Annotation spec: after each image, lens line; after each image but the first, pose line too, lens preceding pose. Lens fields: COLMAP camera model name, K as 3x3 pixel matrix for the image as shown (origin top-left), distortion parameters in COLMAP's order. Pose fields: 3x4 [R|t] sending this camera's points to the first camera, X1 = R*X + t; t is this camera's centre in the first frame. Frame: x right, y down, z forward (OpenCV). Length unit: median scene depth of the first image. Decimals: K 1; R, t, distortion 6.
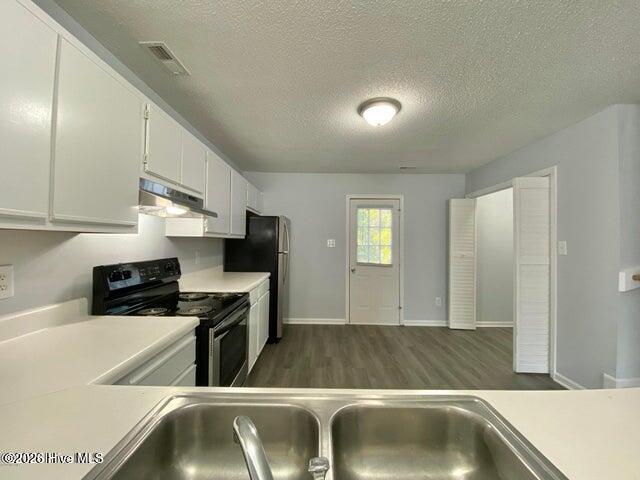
lens RADIAL K [[260.4, 0, 321.1], [0, 260.4, 238.2], [0, 0, 1]] dist [0.035261, -0.027660]
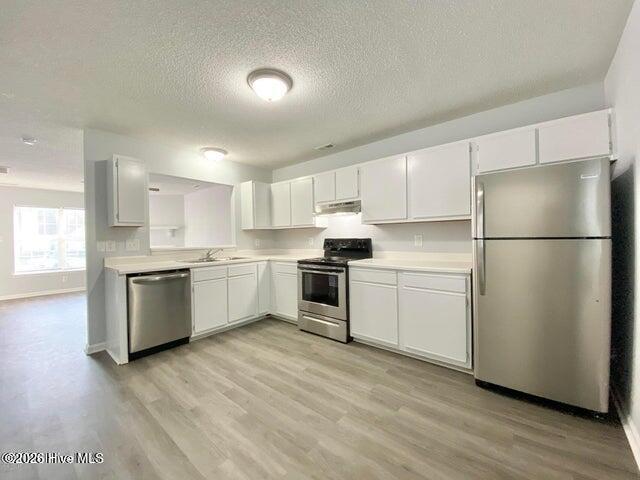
lens RADIAL K [[260.4, 0, 321.1], [0, 260.4, 238.2], [0, 0, 1]] dist [0.035261, -0.027660]
pose [[-0.640631, 0.003702, -0.767840, 0.535688], [0.021685, 0.999677, -0.013273, 0.054293], [0.767543, -0.025154, -0.640504, 1.111131]]
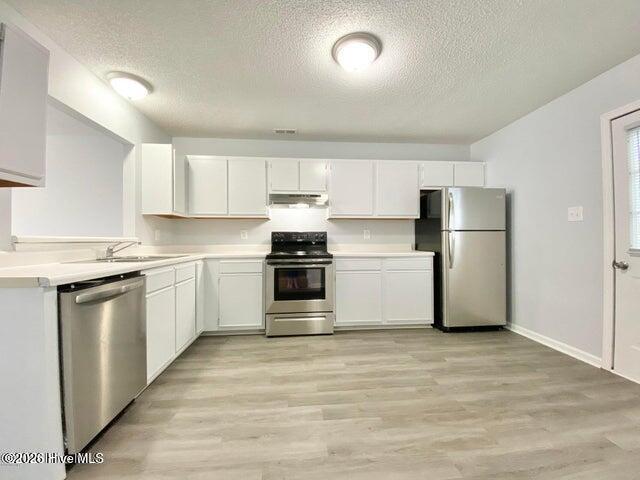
lens RADIAL K [[260.4, 0, 321.1], [0, 260.4, 238.2], [0, 0, 1]] dist [0.035261, -0.027660]
pose [[0.089036, -0.016184, -0.995897, 0.682843], [0.021279, 0.999671, -0.014342, 0.085033], [0.995801, -0.019915, 0.089351, 0.505385]]
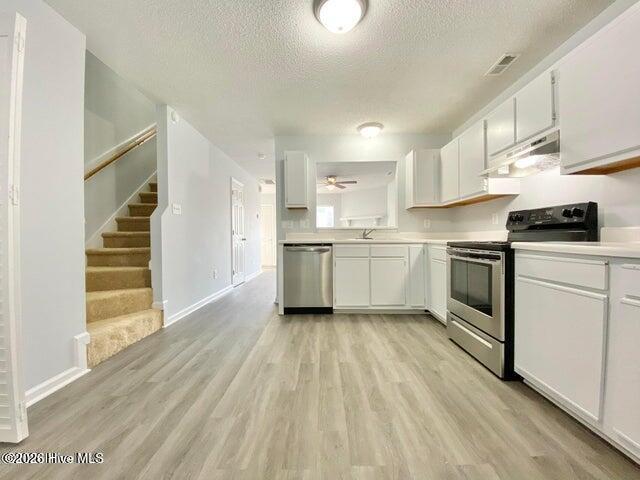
lens RADIAL K [[260.4, 0, 321.1], [0, 260.4, 238.2], [0, 0, 1]] dist [0.035261, -0.027660]
pose [[-0.999945, -0.005046, 0.009141, 0.172122], [-0.005121, 0.999953, -0.008276, 0.121838], [-0.009099, -0.008323, -0.999924, 1.130129]]
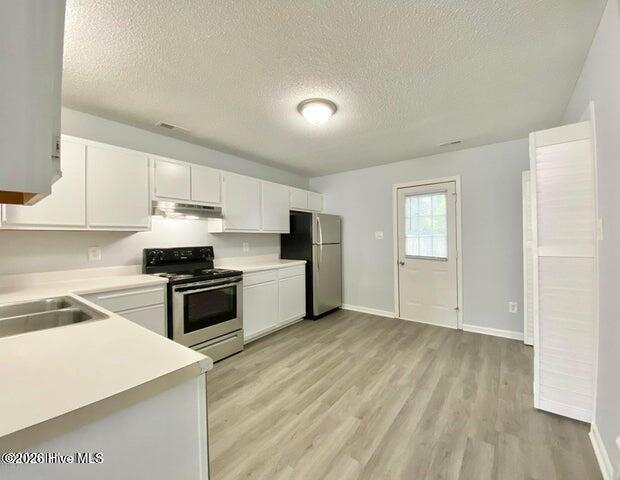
lens RADIAL K [[257.2, 0, 322.9], [0, 257.2, 239.2], [0, 0, 1]] dist [0.001287, -0.000076]
pose [[0.814279, -0.019025, -0.580161, 0.540199], [0.029740, 0.999517, 0.008966, 0.023588], [0.579711, -0.024555, 0.814452, 0.085823]]
